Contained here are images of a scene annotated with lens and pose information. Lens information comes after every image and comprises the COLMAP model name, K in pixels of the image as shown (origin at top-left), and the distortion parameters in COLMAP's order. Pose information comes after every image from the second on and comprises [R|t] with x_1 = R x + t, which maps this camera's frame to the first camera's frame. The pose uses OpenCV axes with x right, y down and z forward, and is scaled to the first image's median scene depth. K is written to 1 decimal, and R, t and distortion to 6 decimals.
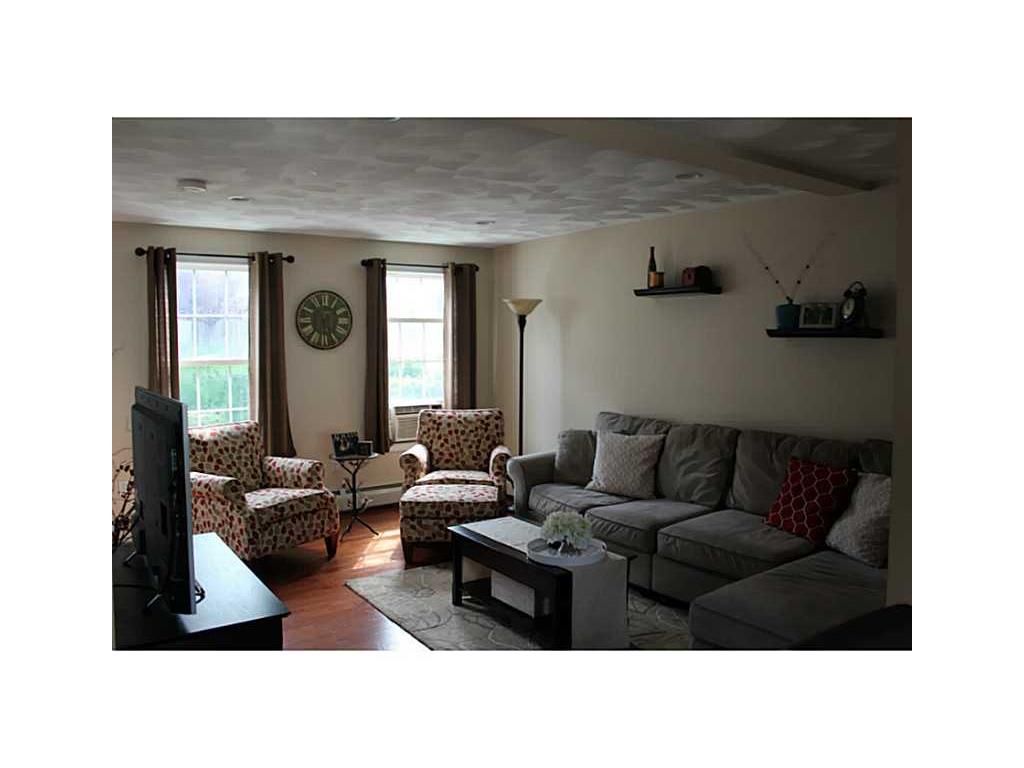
lens RADIAL K [[726.3, 0, 512.0], [0, 726.3, 384.0], [0, 0, 1]] dist [-0.073285, 0.001025]
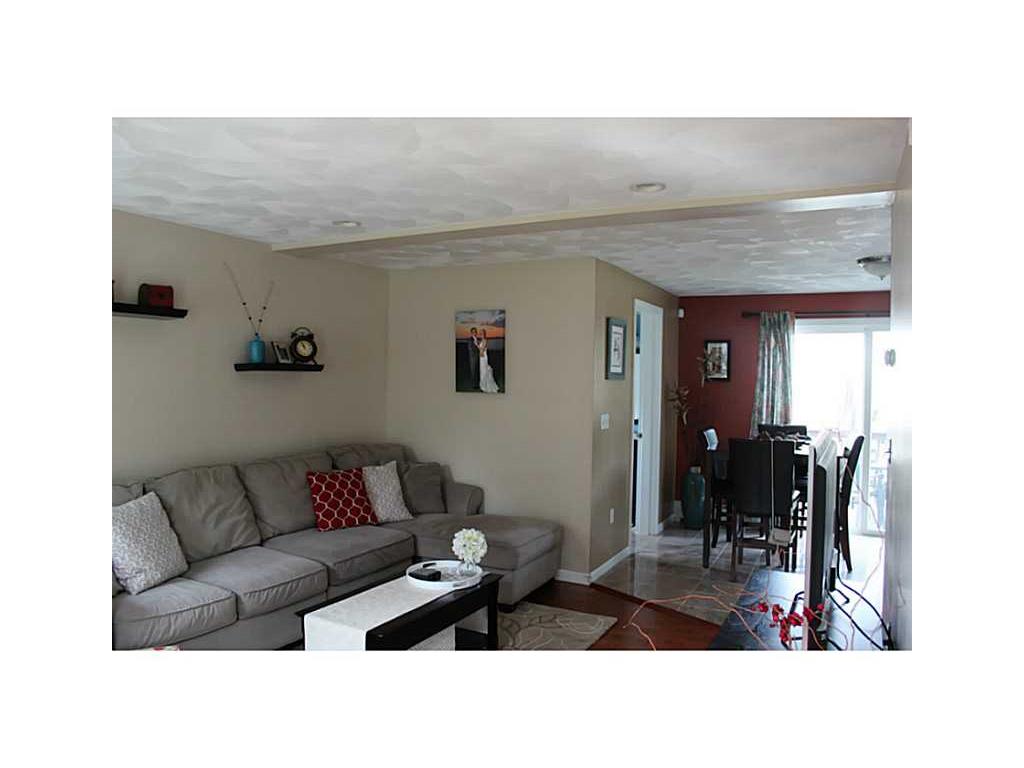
lens RADIAL K [[678.7, 0, 512.0], [0, 678.7, 384.0], [0, 0, 1]] dist [-0.088349, 0.001987]
pose [[-0.456800, -0.018671, 0.889374, -0.664575], [0.043074, 0.998143, 0.043078, -0.068068], [-0.888526, 0.057987, -0.455147, 1.062656]]
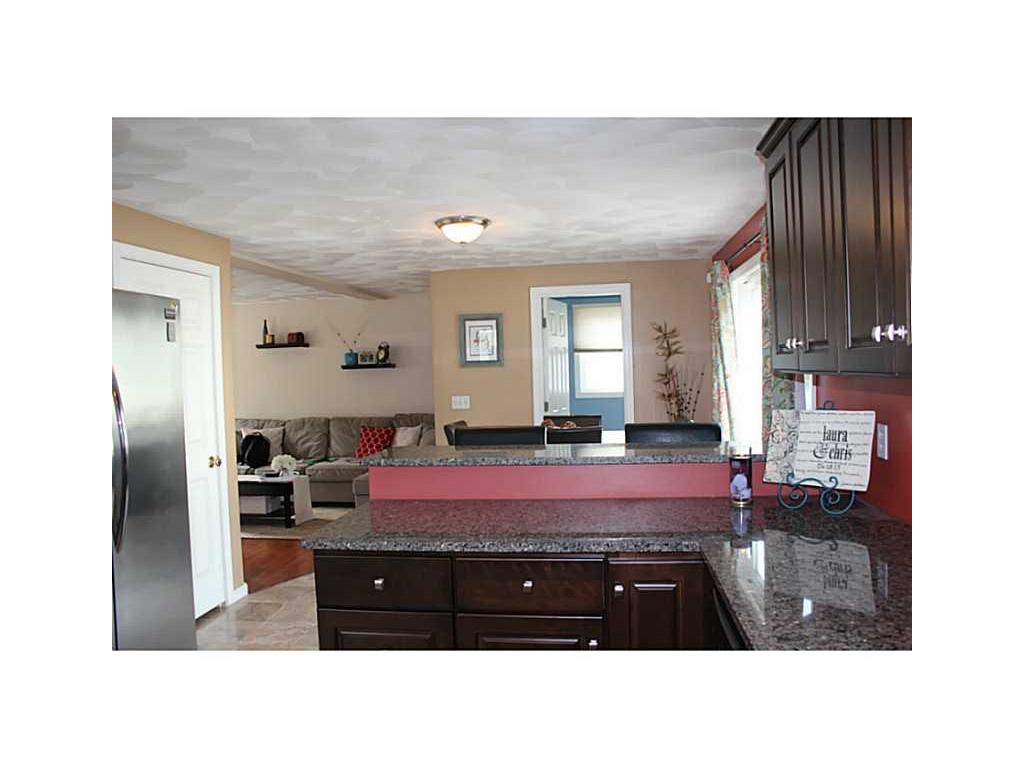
lens RADIAL K [[665.7, 0, 512.0], [0, 665.7, 384.0], [0, 0, 1]] dist [-0.132957, 0.000530]
pose [[0.684165, -0.032208, 0.728616, -0.625805], [0.076696, 0.996662, -0.027960, 0.059910], [-0.725284, 0.075011, 0.684351, -0.561813]]
